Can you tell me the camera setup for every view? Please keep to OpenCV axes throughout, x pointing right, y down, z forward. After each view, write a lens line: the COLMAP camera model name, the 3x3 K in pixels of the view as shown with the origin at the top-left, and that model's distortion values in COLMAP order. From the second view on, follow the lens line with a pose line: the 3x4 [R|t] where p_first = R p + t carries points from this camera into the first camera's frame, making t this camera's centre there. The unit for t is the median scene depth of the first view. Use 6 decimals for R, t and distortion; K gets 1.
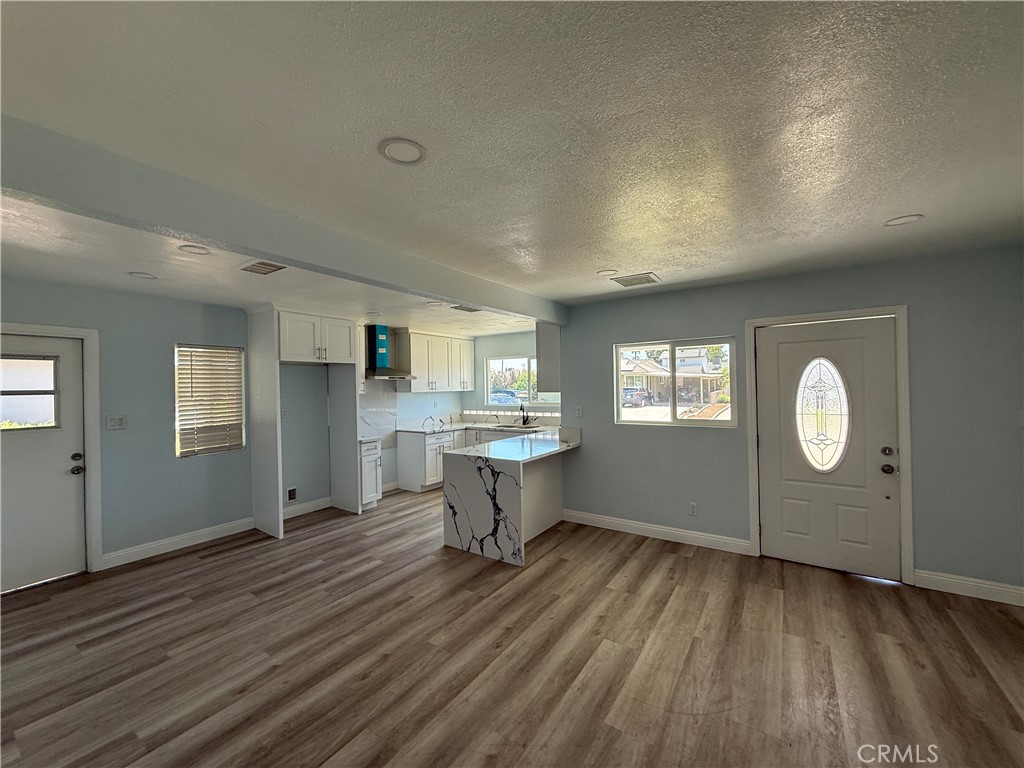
lens RADIAL K [[405.8, 0, 508.7], [0, 405.8, 384.1], [0, 0, 1]] dist [-0.001337, 0.000296]
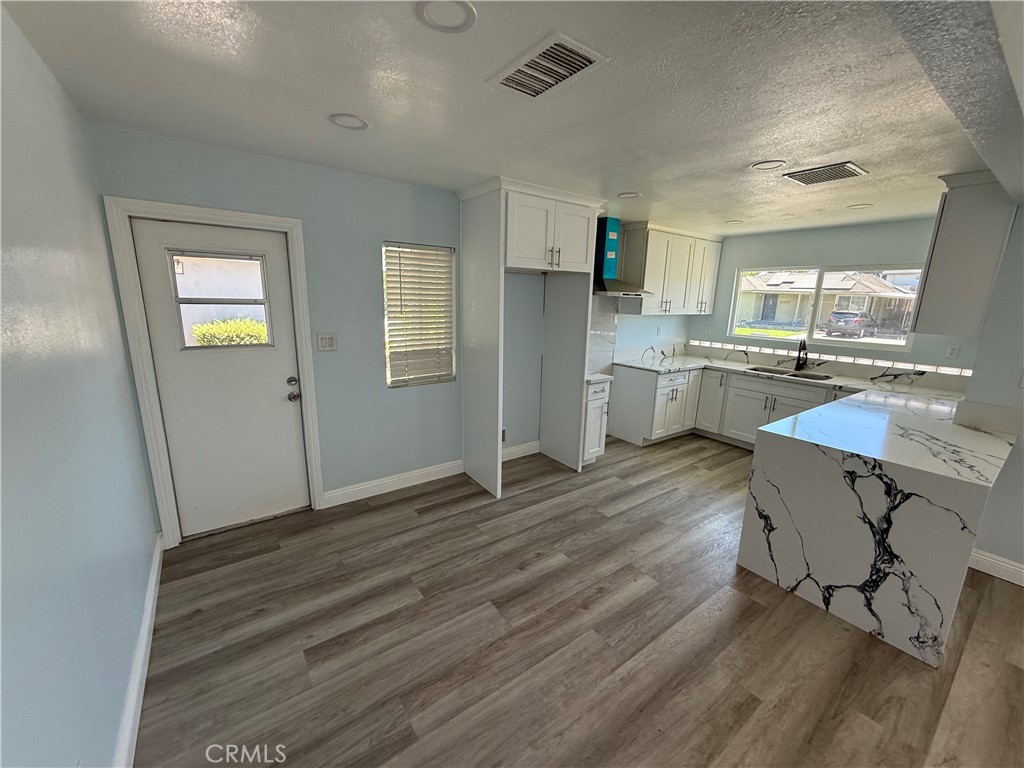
lens RADIAL K [[405.8, 0, 508.7], [0, 405.8, 384.1], [0, 0, 1]] dist [-0.001337, 0.000296]
pose [[0.938758, 0.111798, -0.325937, -0.344282], [-0.039584, 0.974630, 0.220293, -0.015887], [0.342296, -0.193900, 0.919367, 0.353281]]
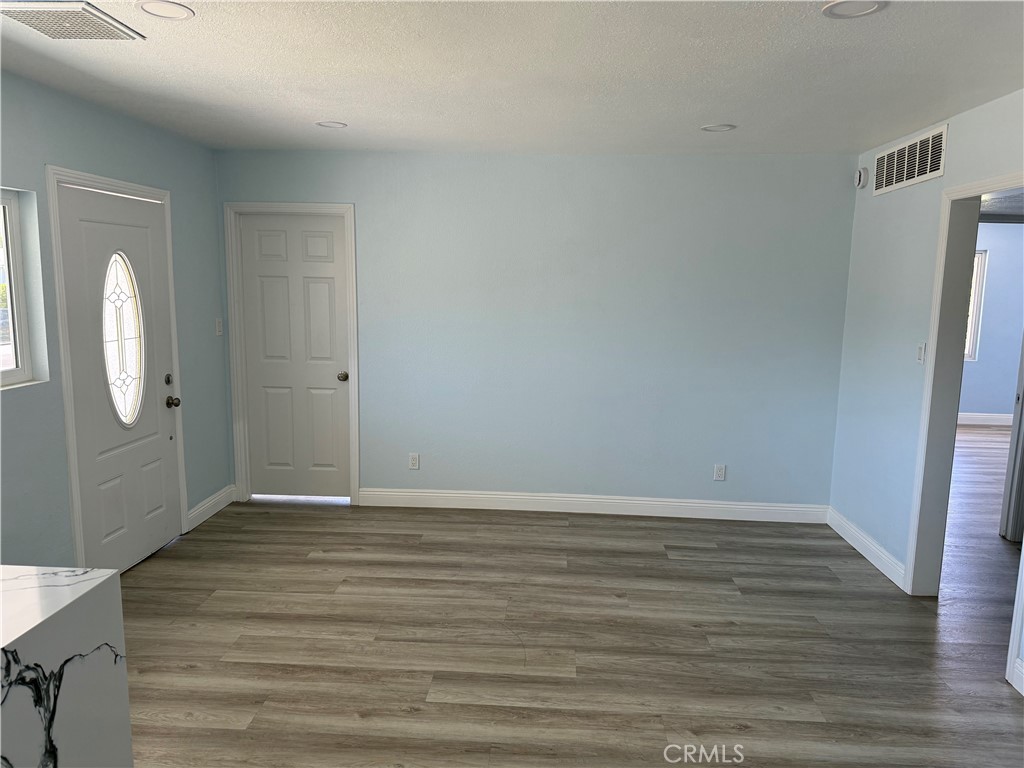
lens RADIAL K [[728.0, 0, 504.1], [0, 728.0, 386.7], [0, 0, 1]] dist [0.052366, -0.068124]
pose [[-0.504450, -0.116001, 0.855613, -0.495456], [-0.006759, 0.991434, 0.130430, -0.007968], [-0.863415, 0.060012, -0.500913, 0.946977]]
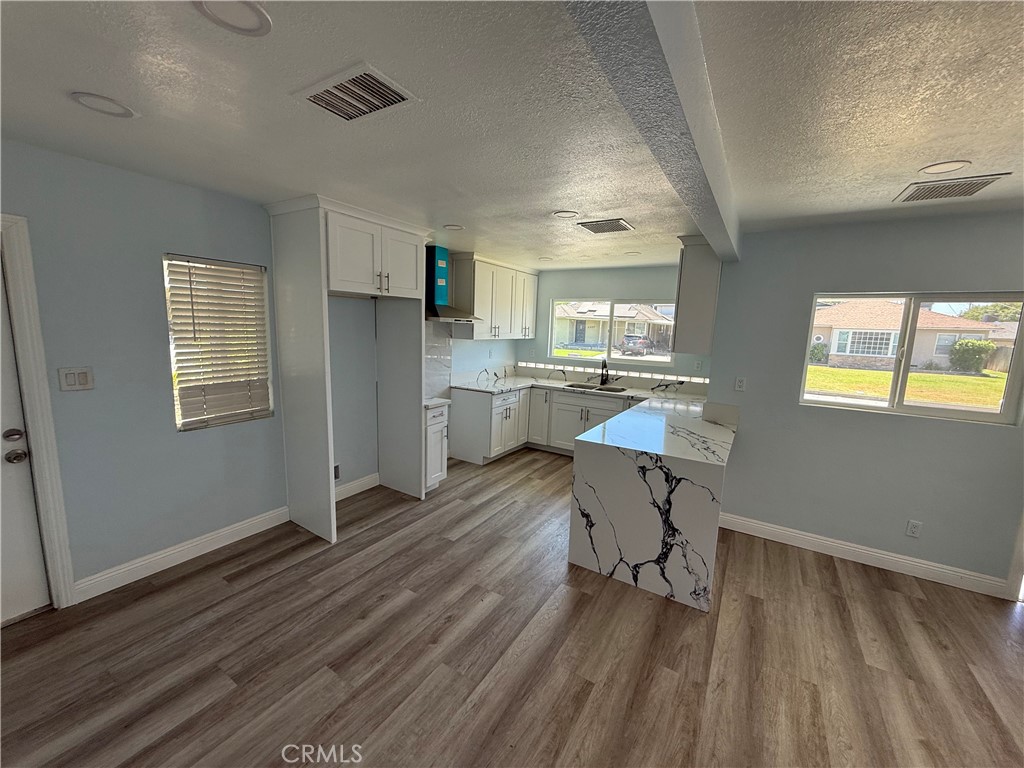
lens RADIAL K [[405.8, 0, 508.7], [0, 405.8, 384.1], [0, 0, 1]] dist [-0.001337, 0.000296]
pose [[0.997869, 0.045022, 0.047235, -0.334399], [-0.051500, 0.987890, 0.146361, -0.020382], [-0.040074, -0.148482, 0.988103, 0.356883]]
